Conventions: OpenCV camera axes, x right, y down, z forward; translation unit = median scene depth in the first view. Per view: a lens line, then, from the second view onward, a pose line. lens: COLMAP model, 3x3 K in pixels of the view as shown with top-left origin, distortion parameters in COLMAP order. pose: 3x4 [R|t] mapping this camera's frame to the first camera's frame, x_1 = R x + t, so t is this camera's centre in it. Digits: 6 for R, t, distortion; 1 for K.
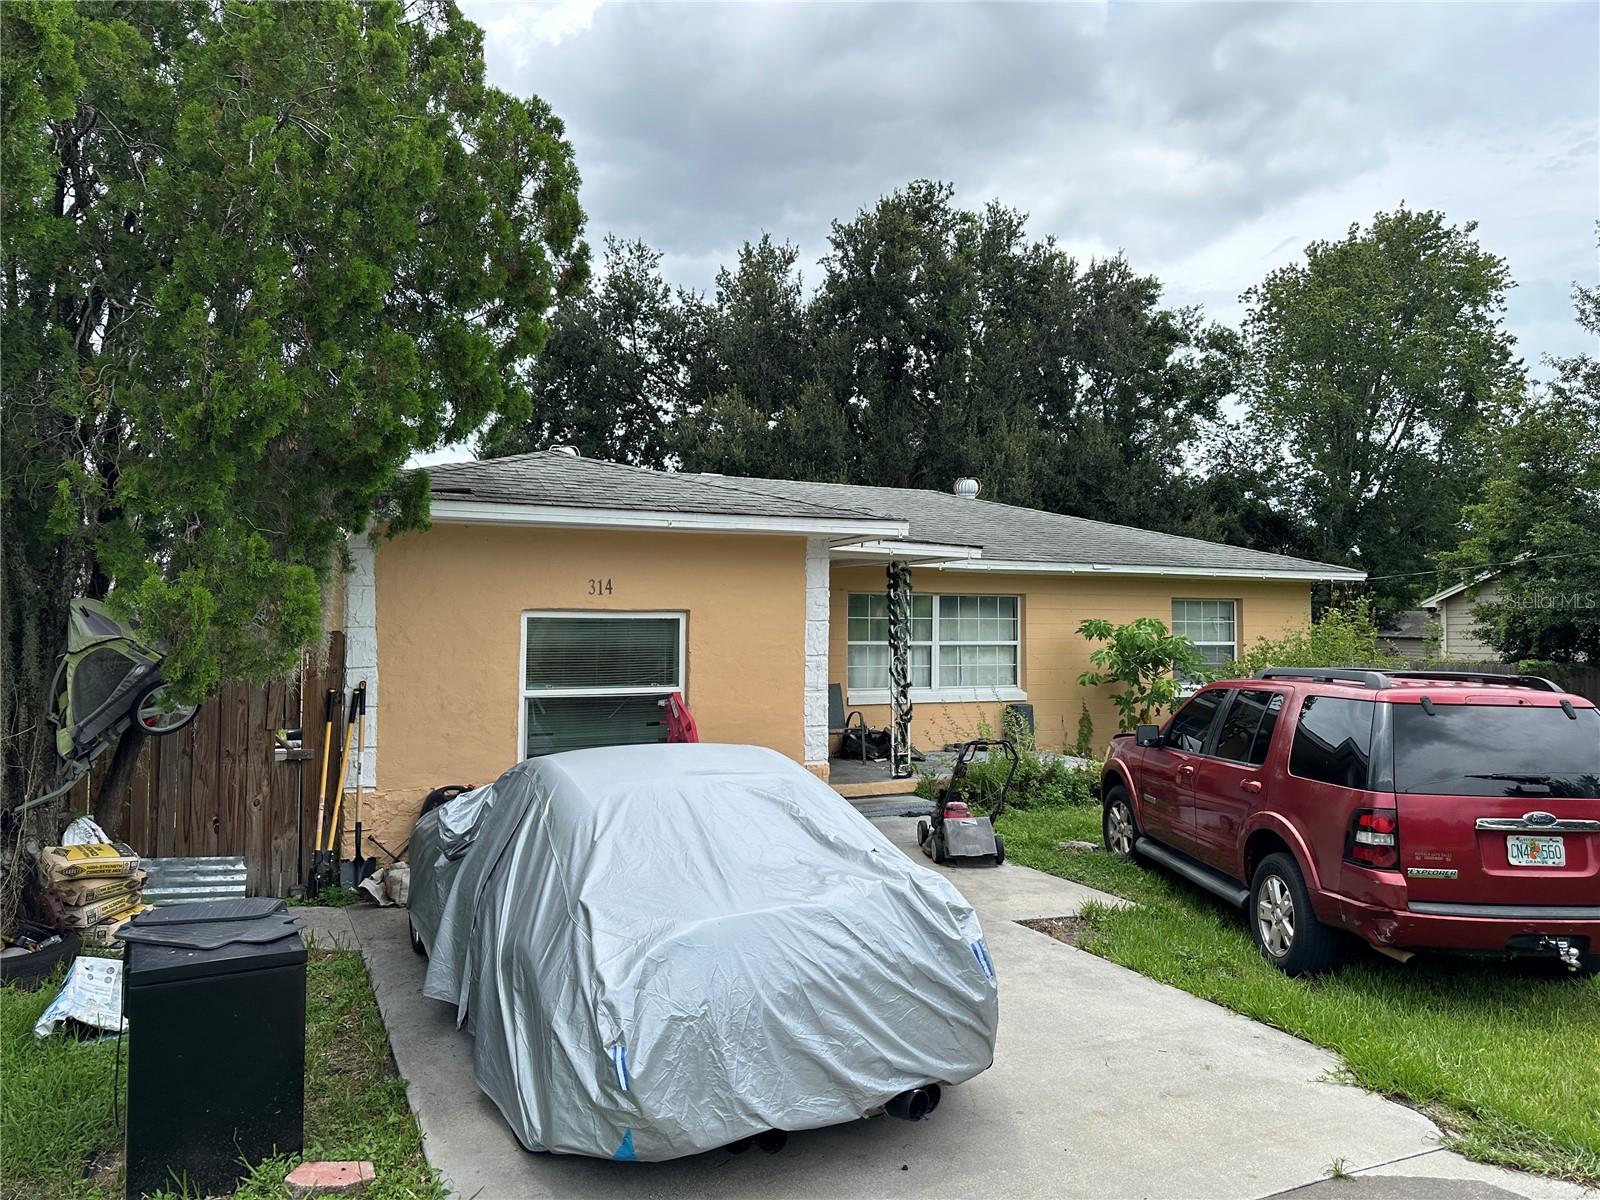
lens RADIAL K [[1110.1, 0, 799.3], [0, 1110.1, 584.2], [0, 0, 1]] dist [0.043372, -0.054688]
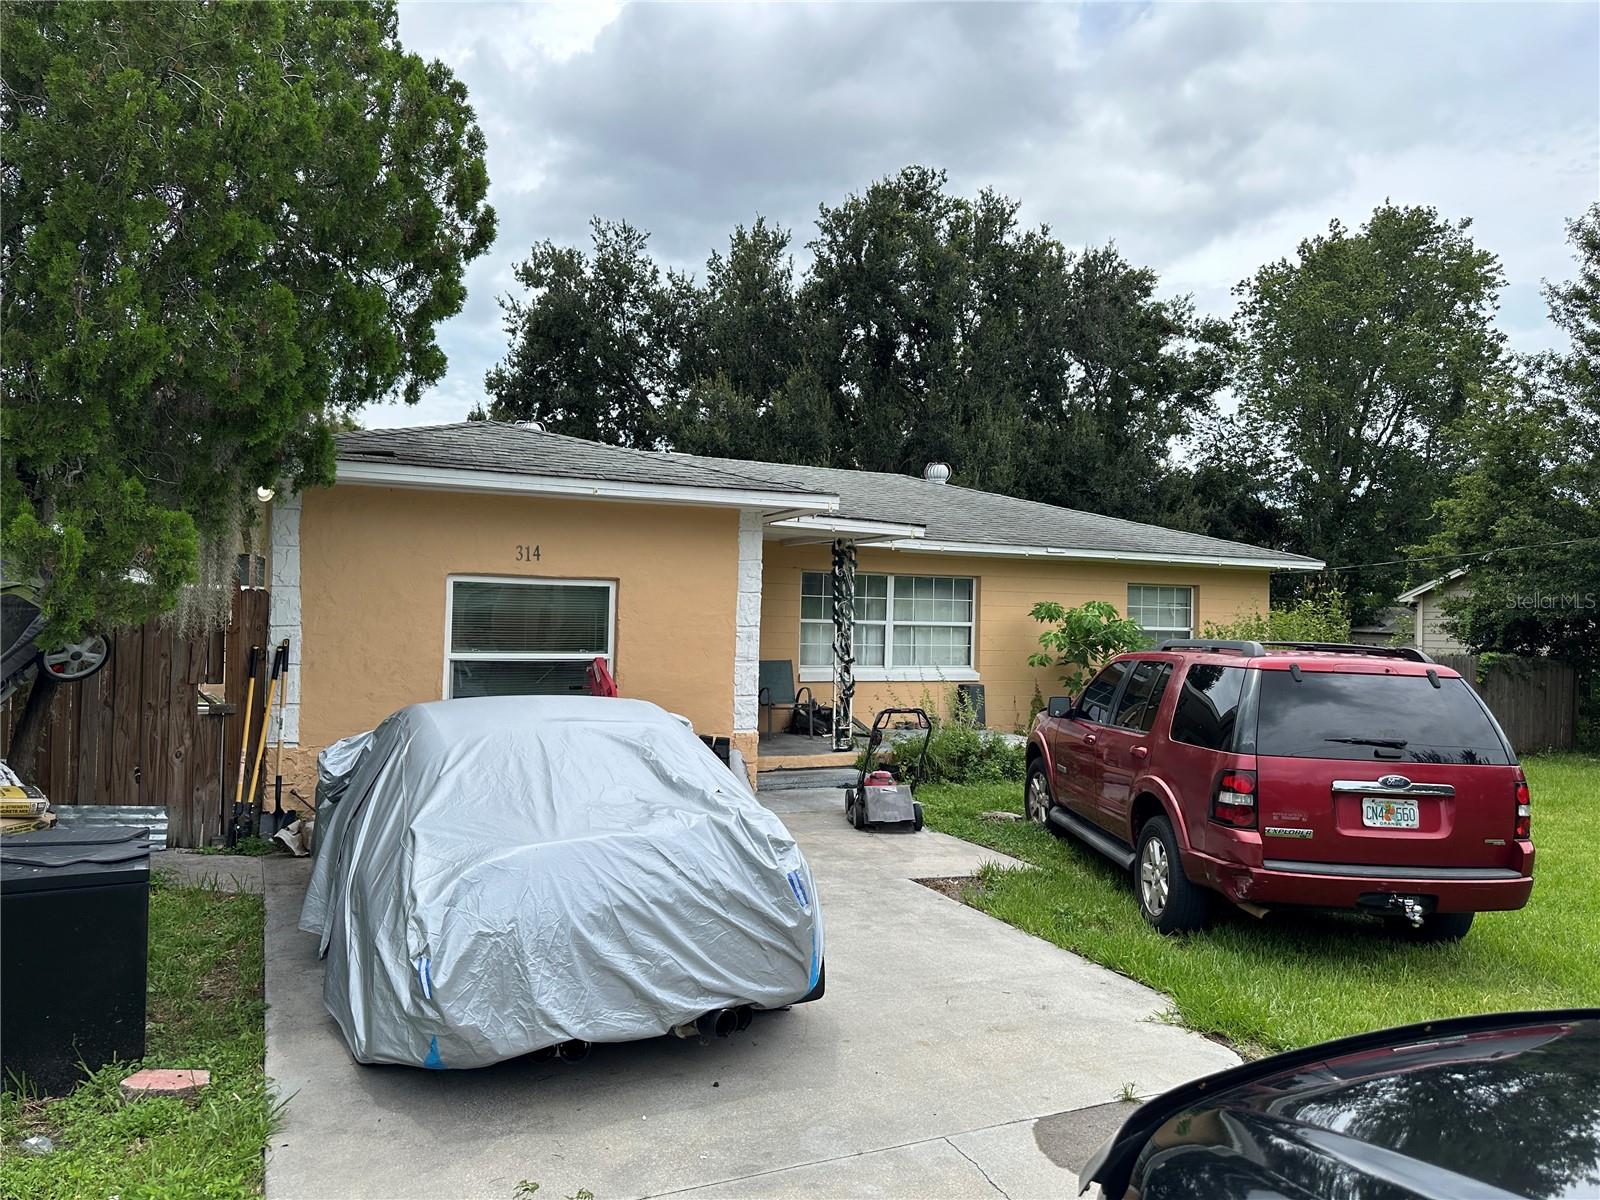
lens RADIAL K [[1110.1, 0, 806.8], [0, 1110.1, 595.8], [0, 0, 1]] dist [0.043372, -0.054688]
pose [[0.999852, 0.017210, 0.000569, 0.078207], [-0.017218, 0.999677, 0.018671, 0.018843], [-0.000248, -0.018678, 0.999826, -0.019402]]
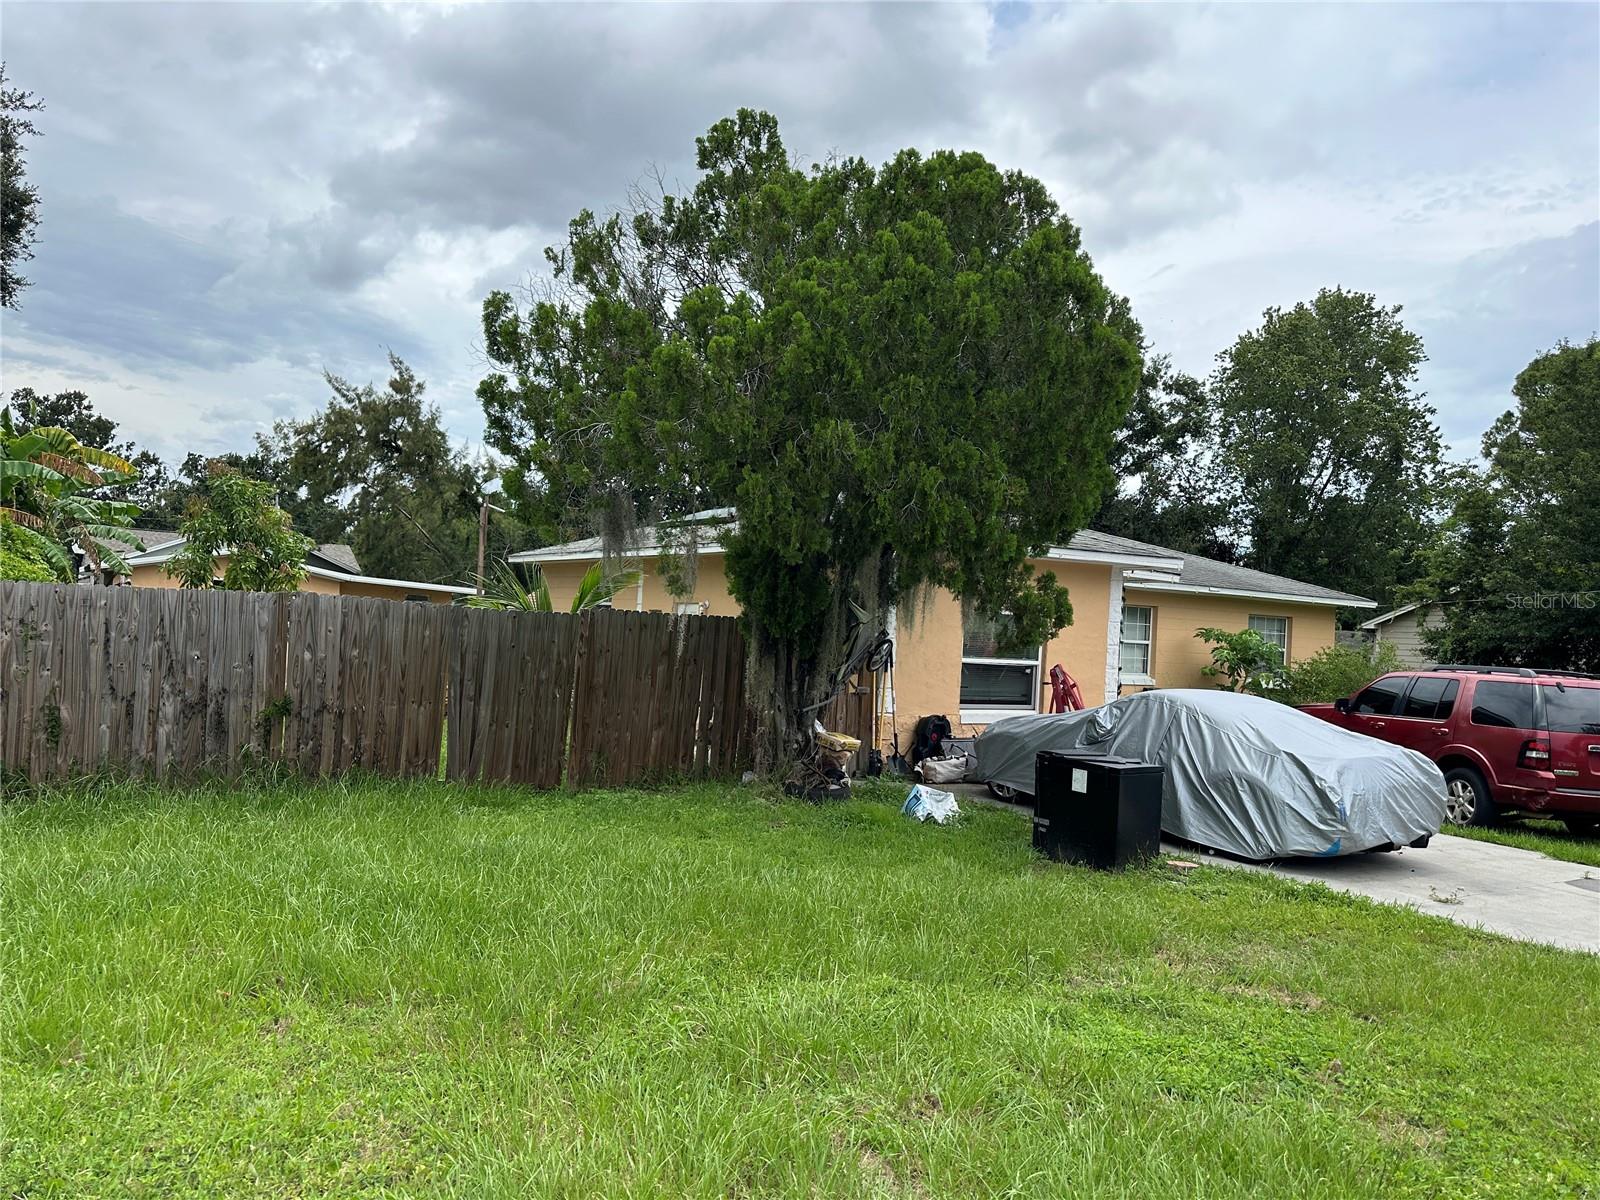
lens RADIAL K [[1110.1, 0, 808.7], [0, 1110.1, 589.5], [0, 0, 1]] dist [0.043372, -0.054688]
pose [[0.991732, 0.052879, 0.116925, -0.649915], [-0.054384, 0.998473, 0.009717, -0.002636], [-0.116233, -0.015995, 0.993093, -0.505844]]
